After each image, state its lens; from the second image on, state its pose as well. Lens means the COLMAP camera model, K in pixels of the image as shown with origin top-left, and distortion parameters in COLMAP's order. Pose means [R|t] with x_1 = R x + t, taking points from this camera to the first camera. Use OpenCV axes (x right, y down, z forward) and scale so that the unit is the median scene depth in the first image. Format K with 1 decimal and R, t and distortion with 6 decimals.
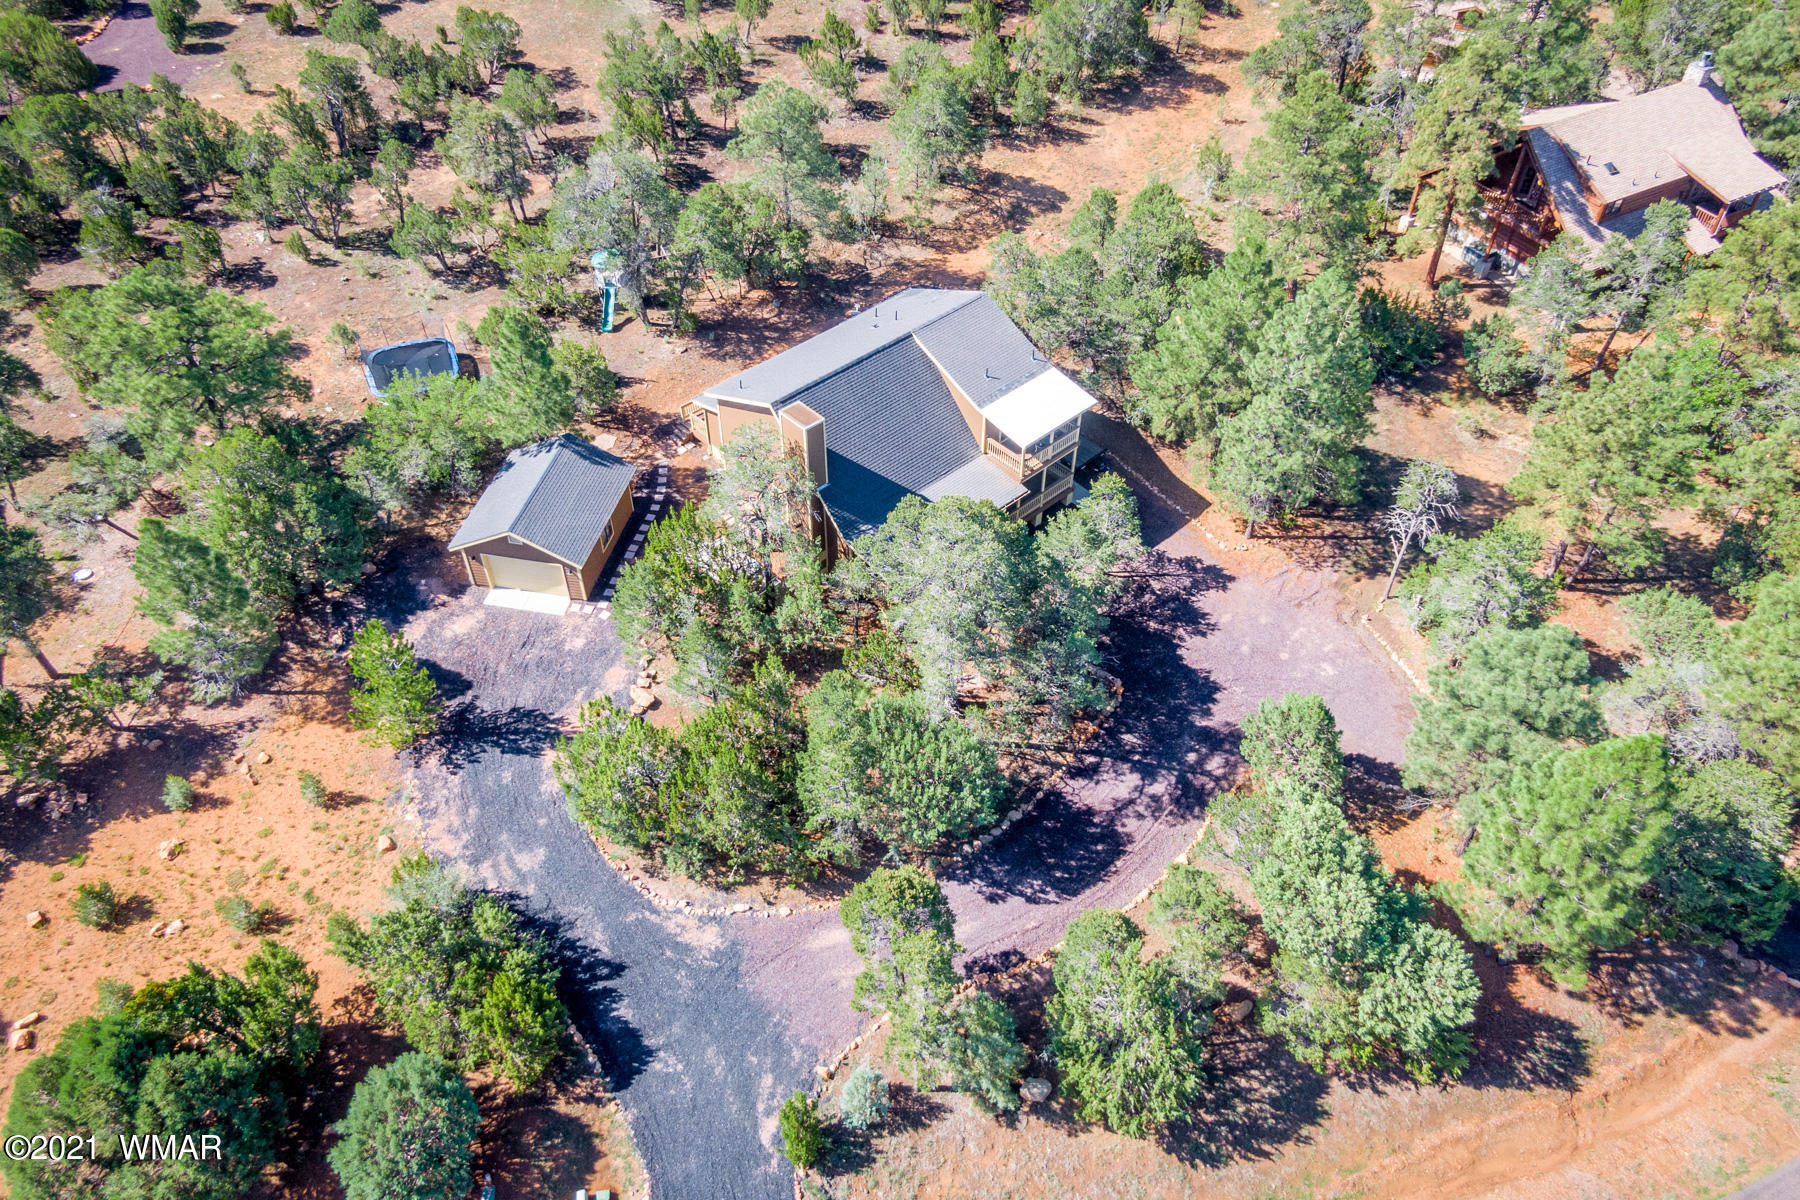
lens RADIAL K [[1245.5, 0, 902.3], [0, 1245.5, 622.2], [0, 0, 1]] dist [0.019381, 0.000995]
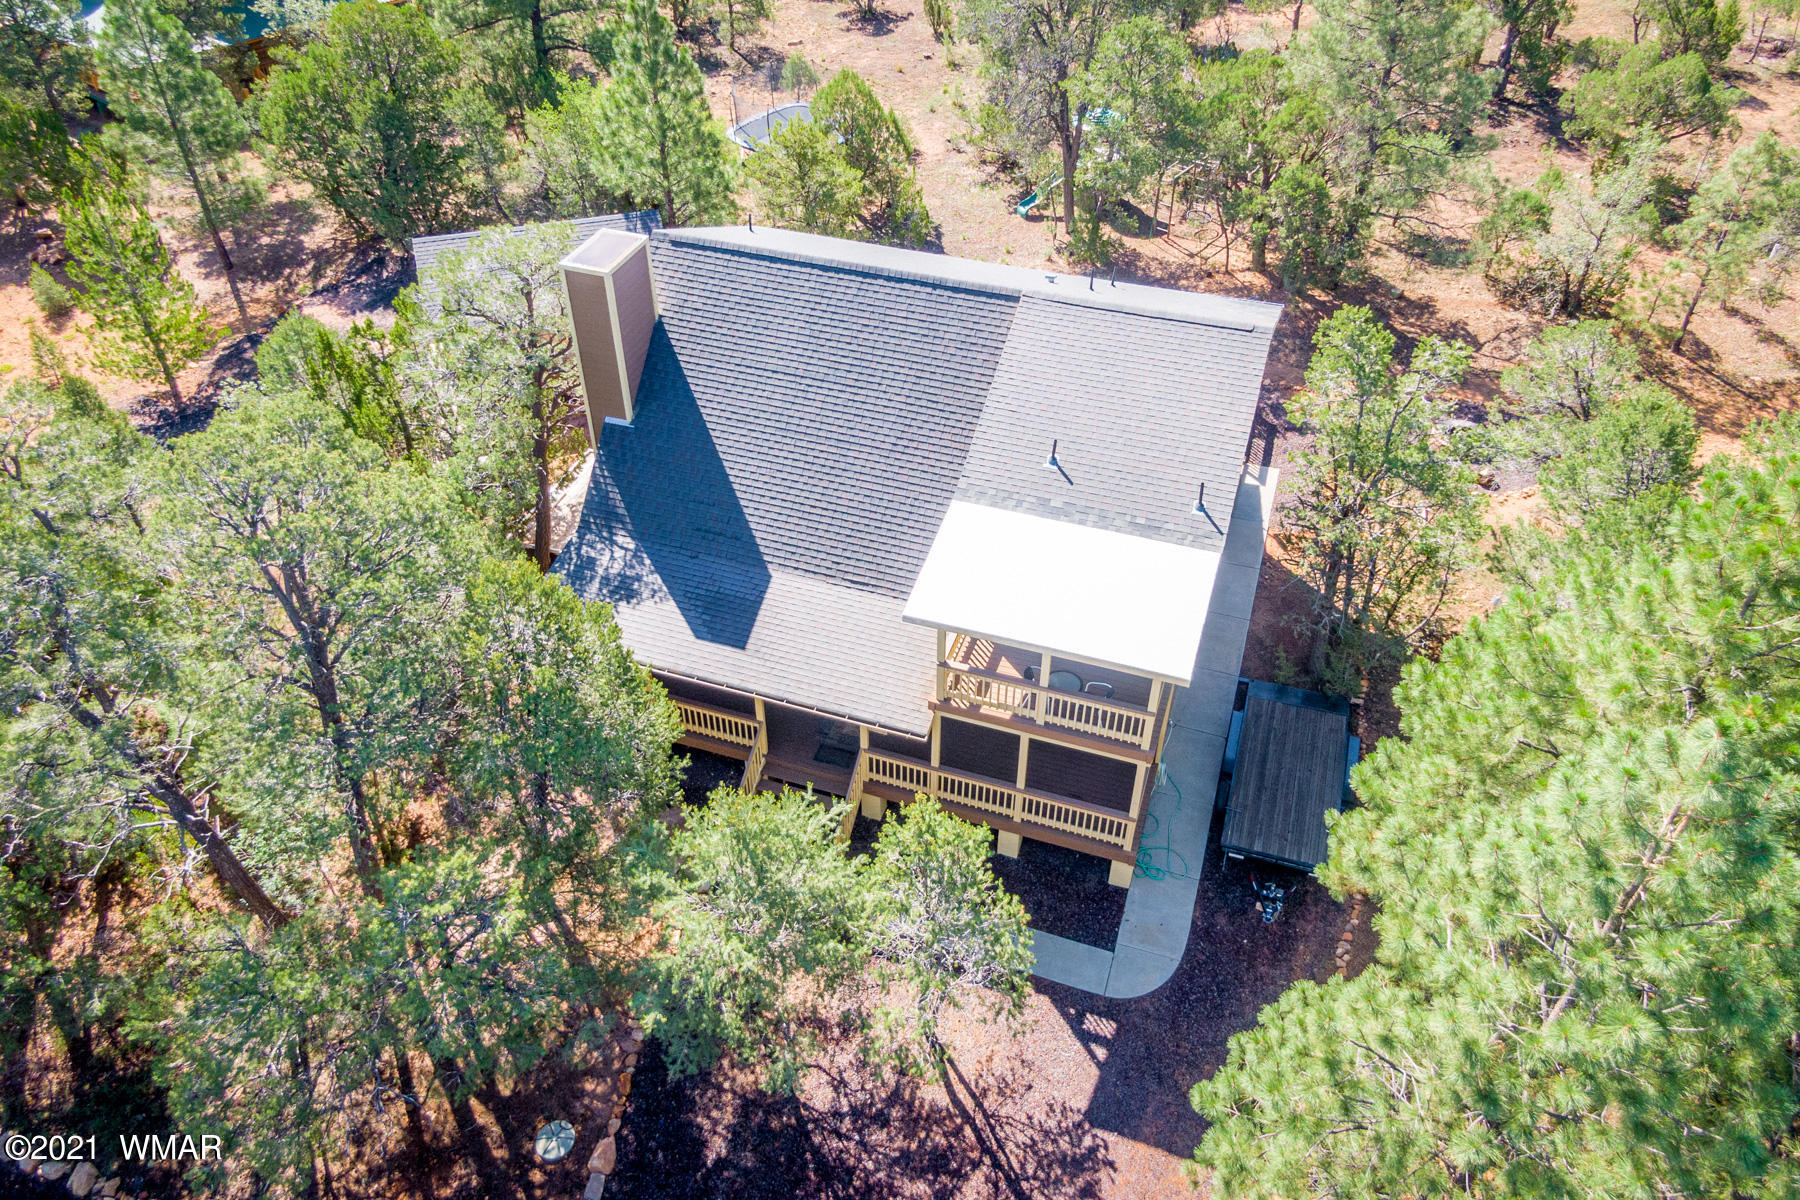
lens RADIAL K [[1245.5, 0, 902.3], [0, 1245.5, 622.2], [0, 0, 1]] dist [0.019381, 0.000995]
pose [[0.471845, 0.589178, -0.655920, 0.383528], [-0.629360, 0.746079, 0.217424, -0.242937], [0.617469, 0.310219, 0.722839, 0.778340]]
